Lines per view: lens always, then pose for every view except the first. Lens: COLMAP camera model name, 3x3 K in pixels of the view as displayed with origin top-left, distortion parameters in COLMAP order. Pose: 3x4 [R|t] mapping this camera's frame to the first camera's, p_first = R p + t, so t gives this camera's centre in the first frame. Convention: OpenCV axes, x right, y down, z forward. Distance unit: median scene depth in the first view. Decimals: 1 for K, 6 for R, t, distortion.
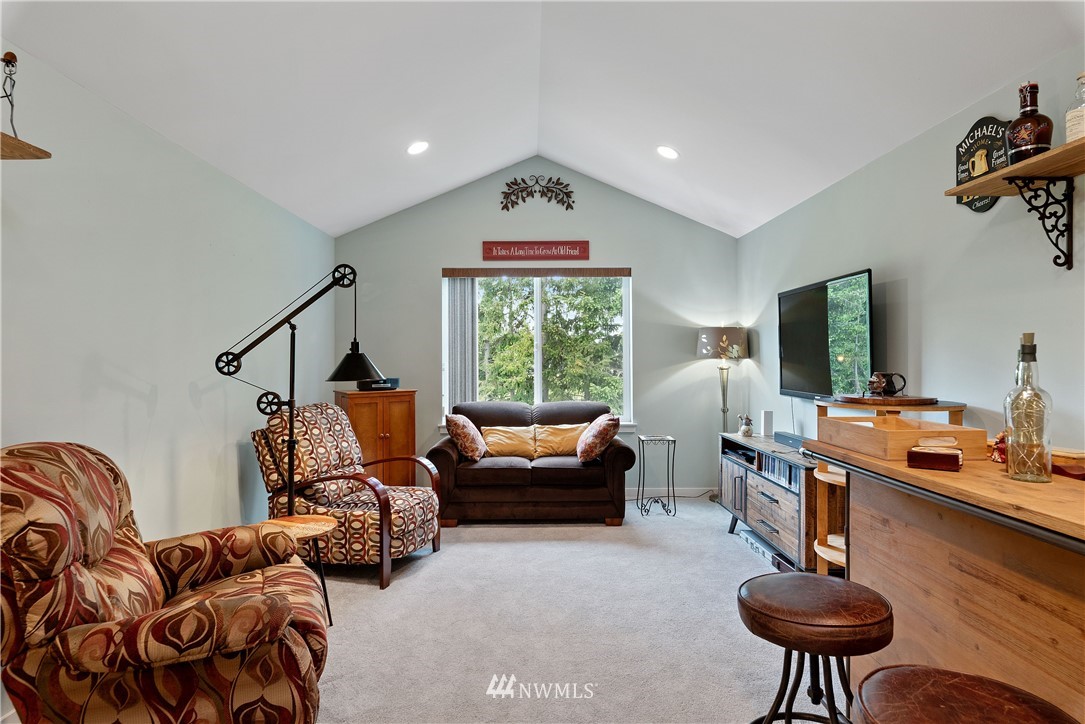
lens RADIAL K [[599.9, 0, 544.3], [0, 599.9, 358.1], [0, 0, 1]] dist [0.002238, 0.000141]
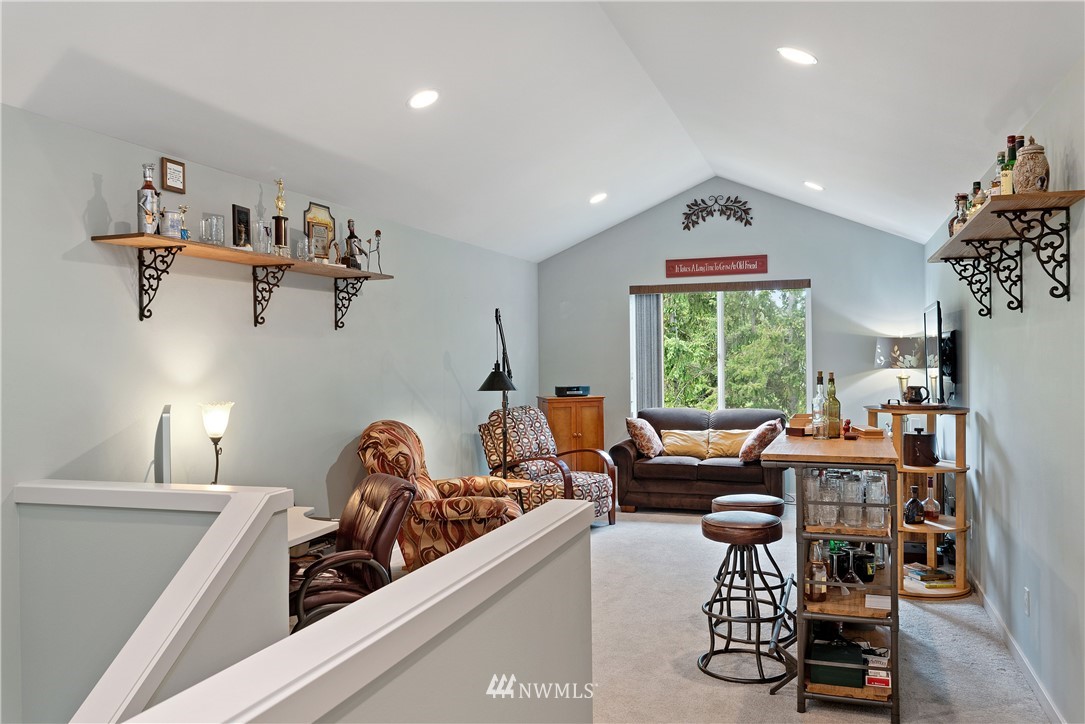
lens RADIAL K [[857.4, 0, 542.5], [0, 857.4, 362.0], [0, 0, 1]] dist [-0.004463, -0.002019]
pose [[0.938942, -0.004154, -0.344050, 0.246734], [0.007764, 0.999928, 0.009118, -0.029543], [0.343988, -0.011232, 0.938907, -0.596347]]
